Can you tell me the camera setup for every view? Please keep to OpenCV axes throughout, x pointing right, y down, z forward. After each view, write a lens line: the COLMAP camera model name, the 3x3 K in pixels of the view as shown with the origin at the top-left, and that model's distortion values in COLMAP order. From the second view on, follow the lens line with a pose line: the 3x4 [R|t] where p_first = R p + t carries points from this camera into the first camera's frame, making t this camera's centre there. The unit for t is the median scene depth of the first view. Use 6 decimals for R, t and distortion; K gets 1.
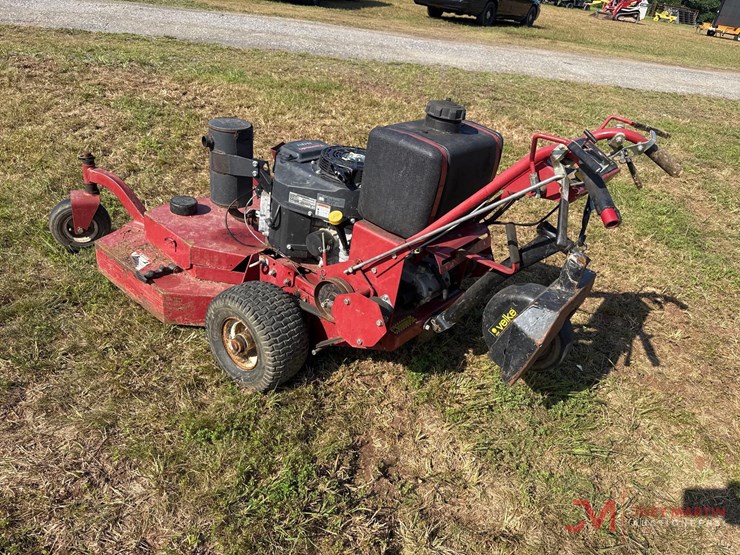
lens RADIAL K [[528.2, 0, 364.9], [0, 528.2, 278.1], [0, 0, 1]] dist [0.073699, -0.128827]
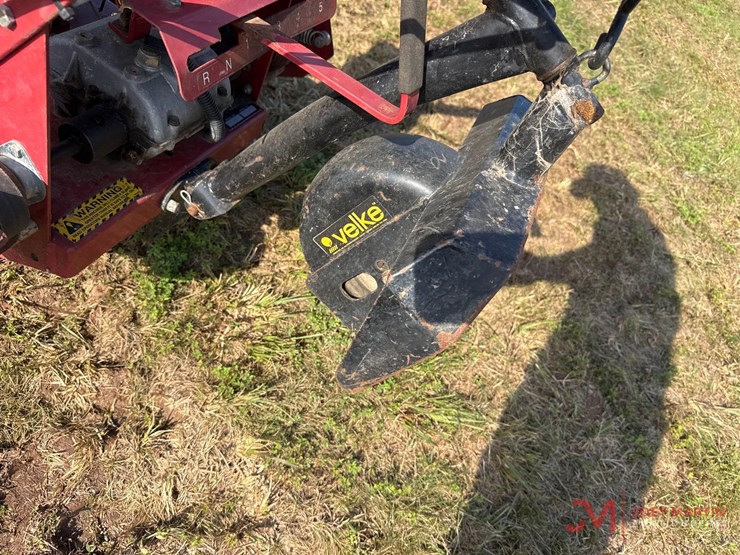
lens RADIAL K [[528.2, 0, 364.9], [0, 528.2, 278.1], [0, 0, 1]] dist [0.073699, -0.128827]
pose [[0.938473, -0.020677, 0.344733, 0.118595], [-0.127309, 0.907193, 0.400990, -0.046980], [-0.321031, -0.420206, 0.848744, 0.582935]]
